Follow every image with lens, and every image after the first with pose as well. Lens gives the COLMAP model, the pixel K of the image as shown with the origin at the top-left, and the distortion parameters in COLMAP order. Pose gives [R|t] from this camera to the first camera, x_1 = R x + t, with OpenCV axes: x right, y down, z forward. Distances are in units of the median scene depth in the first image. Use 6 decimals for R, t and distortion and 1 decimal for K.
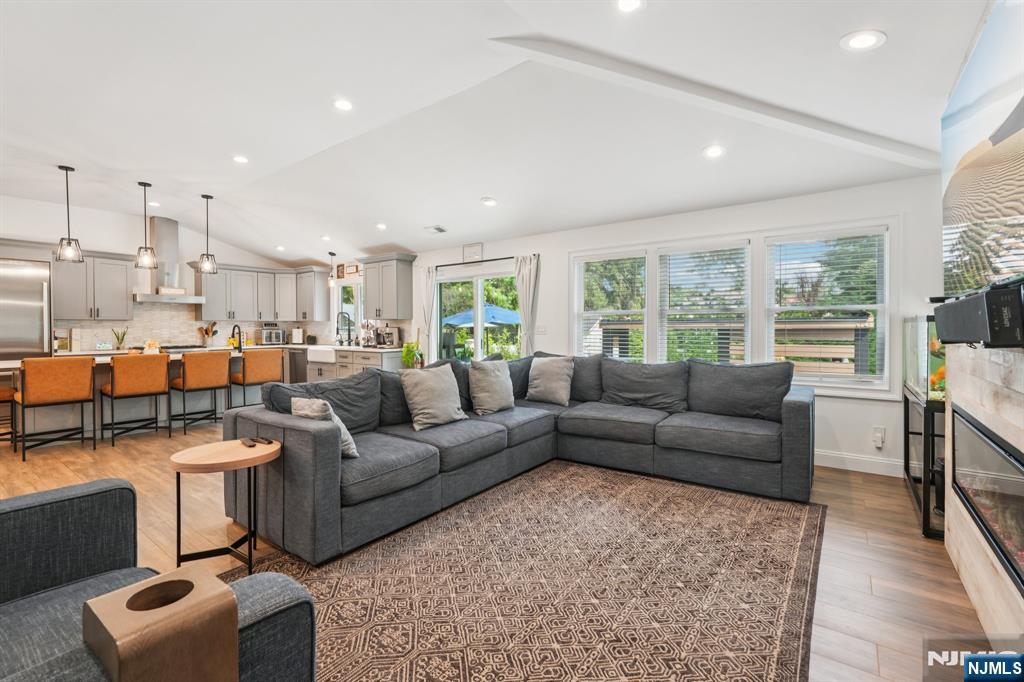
lens RADIAL K [[458.2, 0, 513.4], [0, 458.2, 326.3], [0, 0, 1]] dist [-0.002918, -0.000001]
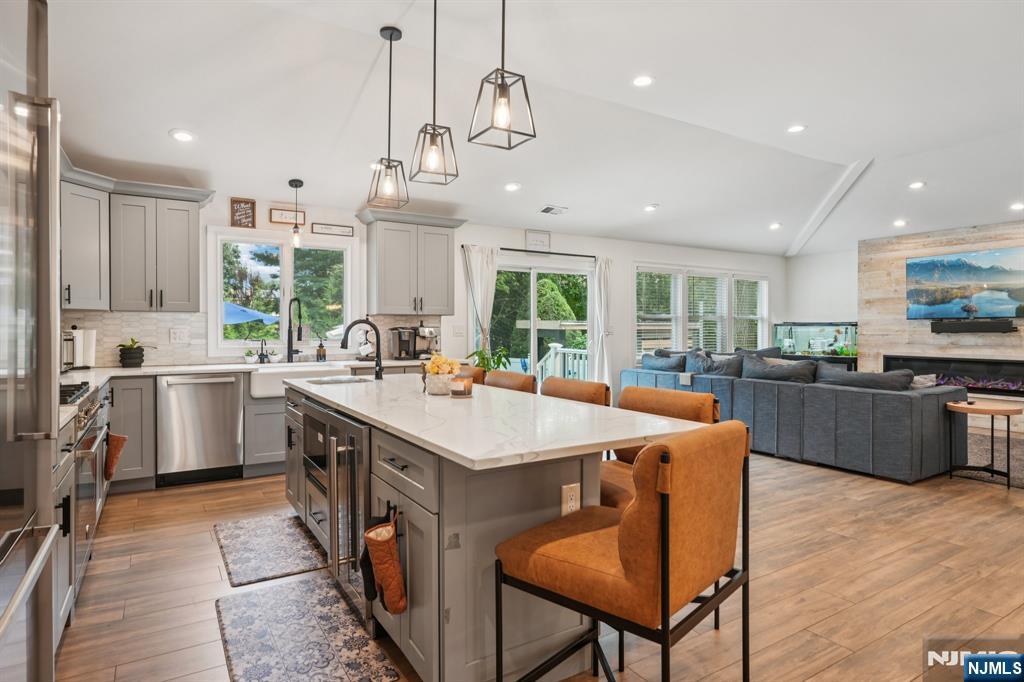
lens RADIAL K [[573.4, 0, 513.2], [0, 573.4, 335.0], [0, 0, 1]] dist [-0.002662, -0.000169]
pose [[0.363003, -0.006544, 0.931765, -1.392630], [-0.002115, 0.999967, 0.007847, 0.009694], [-0.931786, -0.004819, 0.362977, 0.824832]]
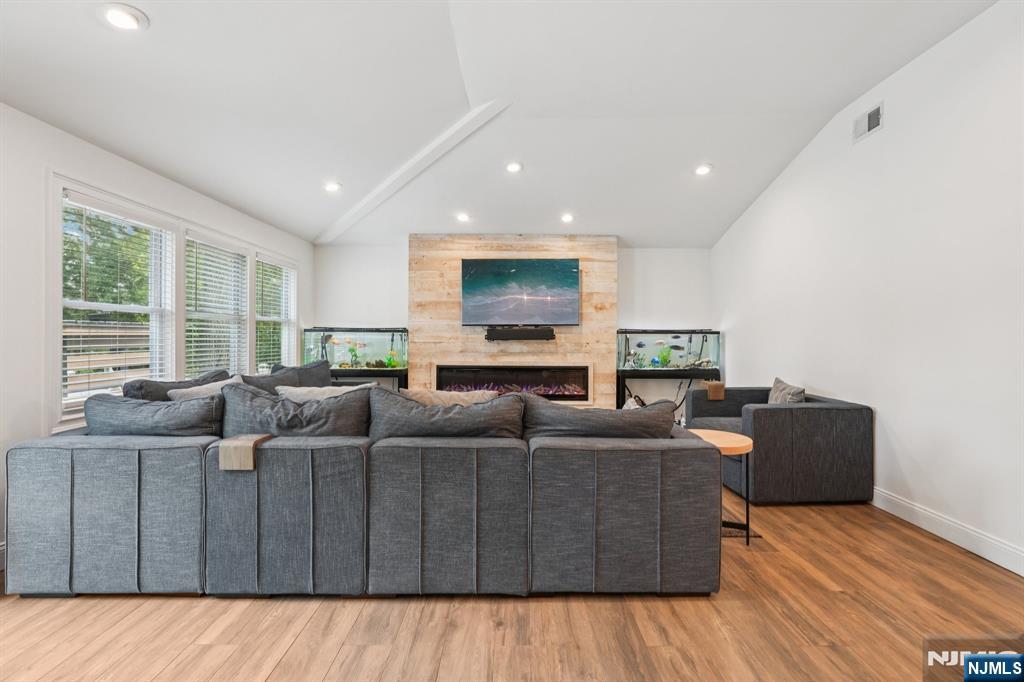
lens RADIAL K [[463.3, 0, 514.2], [0, 463.3, 333.9], [0, 0, 1]] dist [-0.002706, -0.000032]
pose [[-0.602642, 0.006806, 0.797983, -0.596726], [-0.002696, 0.999941, -0.010565, 0.009381], [-0.798007, -0.008518, -0.602588, 0.975641]]
